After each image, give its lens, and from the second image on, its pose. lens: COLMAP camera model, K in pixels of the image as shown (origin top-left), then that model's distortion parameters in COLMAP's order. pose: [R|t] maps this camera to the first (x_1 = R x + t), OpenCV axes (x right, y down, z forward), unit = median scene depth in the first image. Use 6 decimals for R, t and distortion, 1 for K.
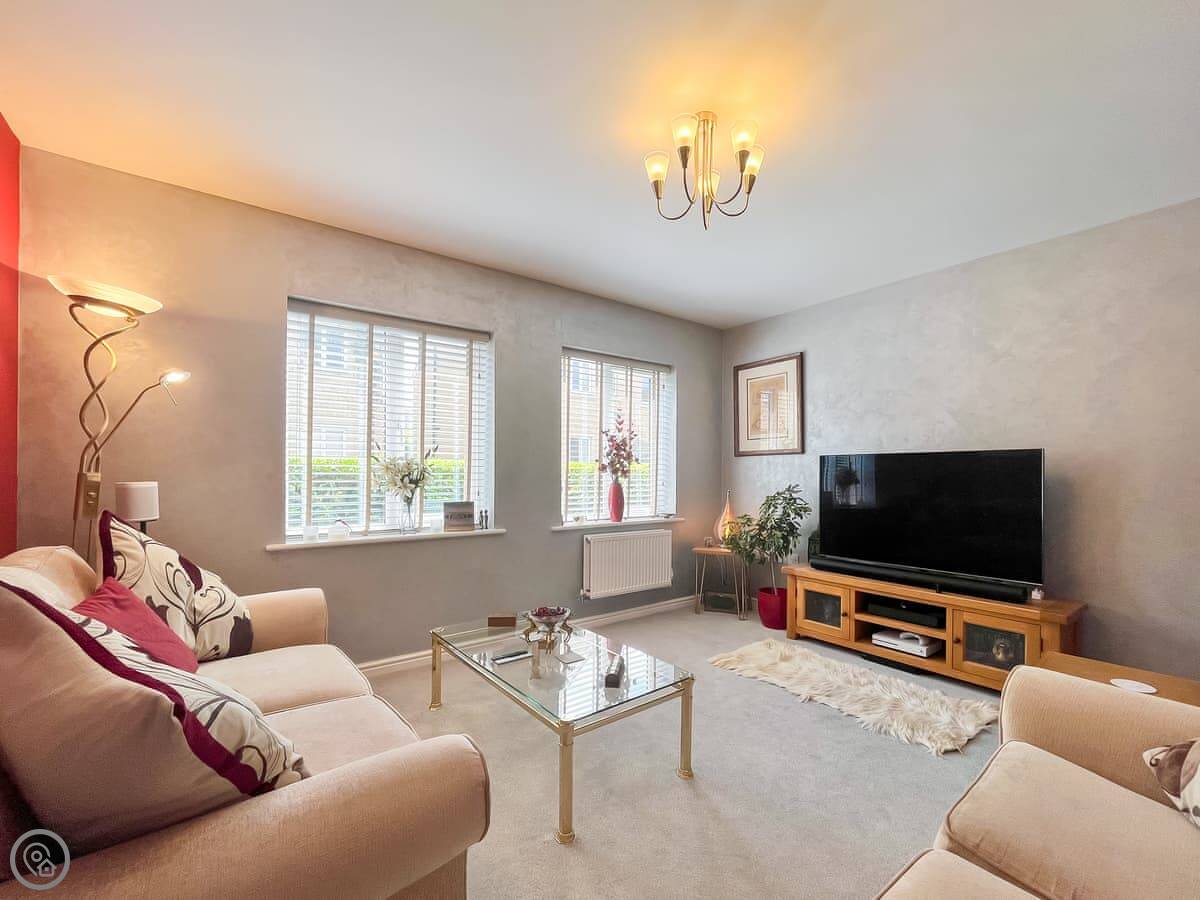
lens RADIAL K [[500.8, 0, 597.4], [0, 500.8, 460.9], [0, 0, 1]] dist [-0.000718, -0.000060]
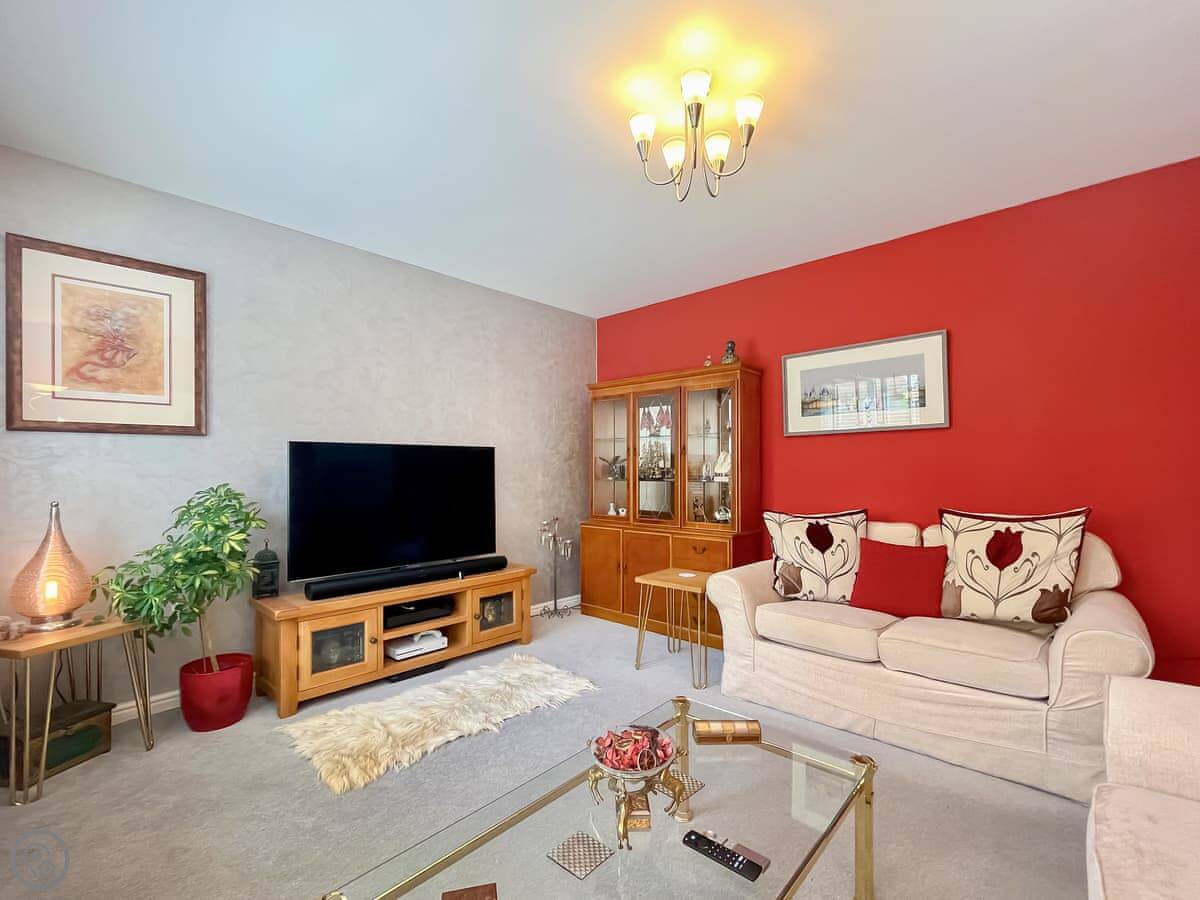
lens RADIAL K [[534.8, 0, 600.4], [0, 534.8, 468.1], [0, 0, 1]] dist [-0.000219, 0.000025]
pose [[-0.156311, 0.003200, 0.987703, -0.419066], [-0.009736, 0.999941, -0.004780, 0.030288], [-0.987660, -0.010363, -0.156271, 0.789102]]
